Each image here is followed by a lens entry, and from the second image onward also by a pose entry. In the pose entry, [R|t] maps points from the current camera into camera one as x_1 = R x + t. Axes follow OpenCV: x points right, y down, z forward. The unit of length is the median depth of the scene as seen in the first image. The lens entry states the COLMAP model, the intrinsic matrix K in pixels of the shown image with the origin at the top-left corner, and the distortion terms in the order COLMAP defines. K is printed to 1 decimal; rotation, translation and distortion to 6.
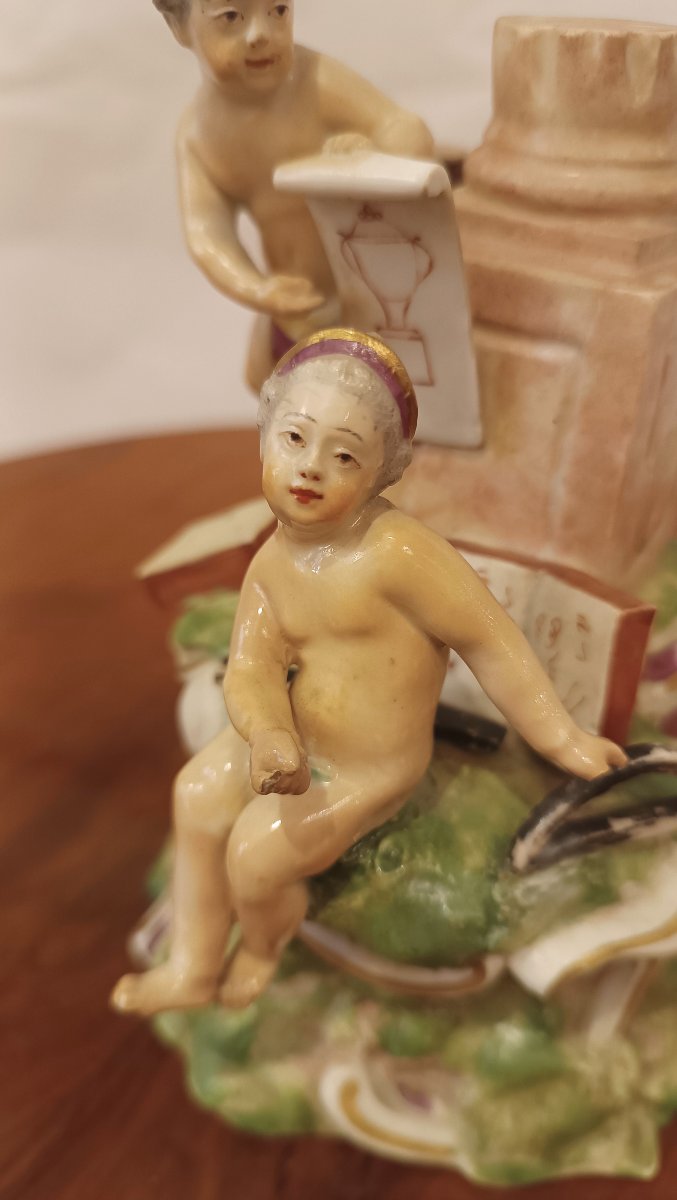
lens RADIAL K [[976.2, 0, 338.5], [0, 976.2, 600.0], [0, 0, 1]] dist [-0.068878, -0.000905]
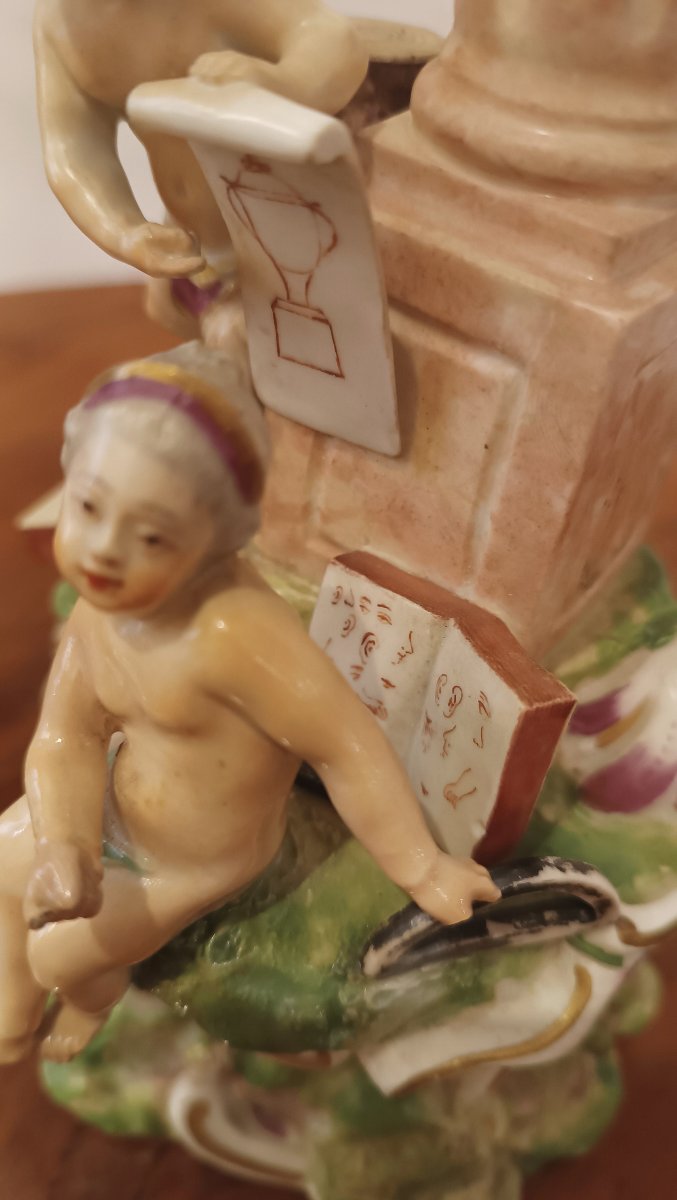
lens RADIAL K [[976.2, 0, 338.5], [0, 976.2, 600.0], [0, 0, 1]] dist [-0.068878, -0.000905]
pose [[0.994617, 0.103075, -0.010588, 0.131336], [-0.099526, 0.978773, 0.179157, -0.201286], [0.028830, -0.177139, 0.983763, 0.206884]]
